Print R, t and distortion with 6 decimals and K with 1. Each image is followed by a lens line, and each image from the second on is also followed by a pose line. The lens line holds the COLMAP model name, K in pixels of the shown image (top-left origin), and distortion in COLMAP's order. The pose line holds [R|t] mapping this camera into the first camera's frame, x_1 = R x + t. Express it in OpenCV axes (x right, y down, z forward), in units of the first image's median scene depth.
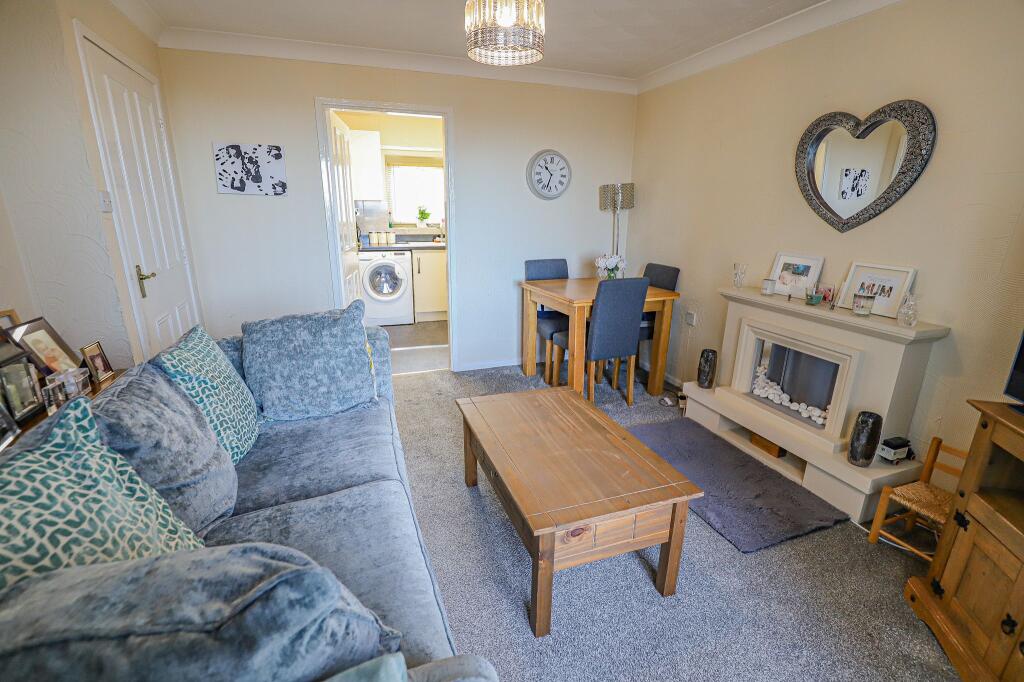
lens RADIAL K [[503.6, 0, 512.0], [0, 503.6, 341.0], [0, 0, 1]] dist [-0.001774, -0.001026]
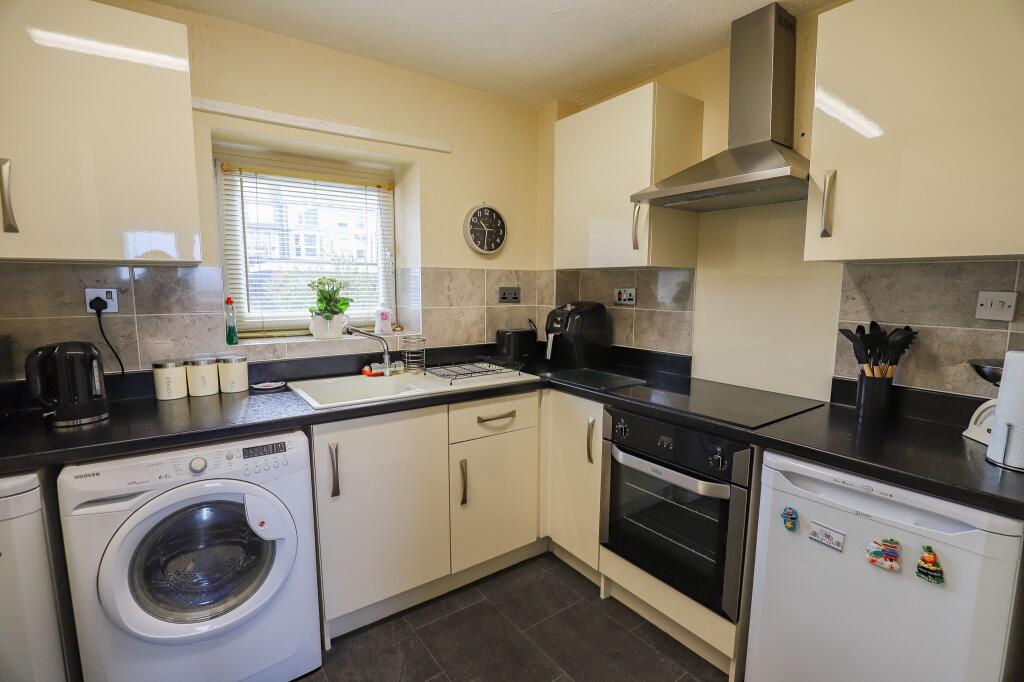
lens RADIAL K [[503.6, 0, 512.0], [0, 503.6, 341.0], [0, 0, 1]] dist [-0.001774, -0.001026]
pose [[0.966468, -0.042094, 0.253313, -0.155595], [0.079868, 0.986820, -0.140740, -0.175538], [-0.244050, 0.156252, 0.957092, 0.676723]]
